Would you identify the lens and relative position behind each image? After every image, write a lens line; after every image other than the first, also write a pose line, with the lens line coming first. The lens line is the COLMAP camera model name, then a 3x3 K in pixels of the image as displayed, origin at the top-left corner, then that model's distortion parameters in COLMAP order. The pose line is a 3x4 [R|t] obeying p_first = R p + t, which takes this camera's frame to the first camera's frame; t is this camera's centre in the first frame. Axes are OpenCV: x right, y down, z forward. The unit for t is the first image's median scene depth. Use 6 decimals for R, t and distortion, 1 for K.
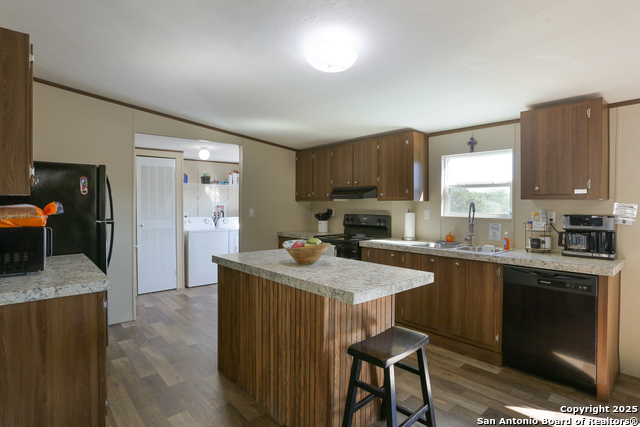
lens RADIAL K [[328.6, 0, 323.0], [0, 328.6, 210.9], [0, 0, 1]] dist [-0.014589, 0.003722]
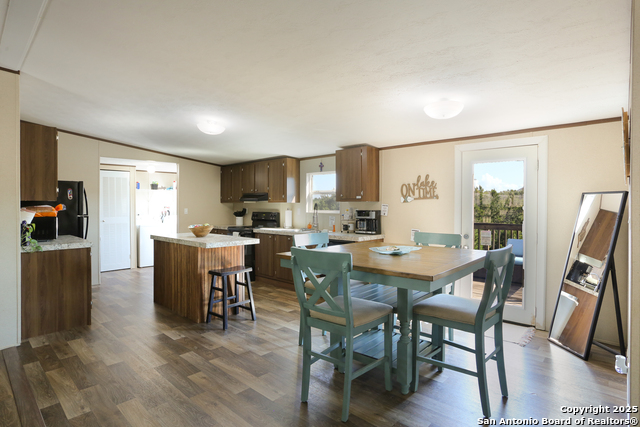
lens RADIAL K [[338.6, 0, 314.0], [0, 338.6, 210.7], [0, 0, 1]] dist [-0.003388, 0.000900]
pose [[0.997725, -0.004597, 0.067261, 0.325977], [0.004923, 0.999977, -0.004688, 0.017947], [-0.067238, 0.005009, 0.997724, -0.672842]]
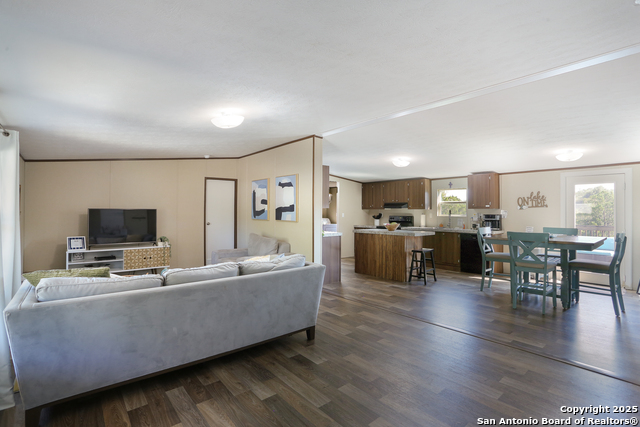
lens RADIAL K [[306.4, 0, 325.2], [0, 306.4, 213.1], [0, 0, 1]] dist [-0.014451, 0.007305]
pose [[0.999994, -0.001729, -0.002896, -0.456155], [0.001688, 0.999898, -0.014165, 0.027961], [0.002921, 0.014161, 0.999895, -1.248393]]
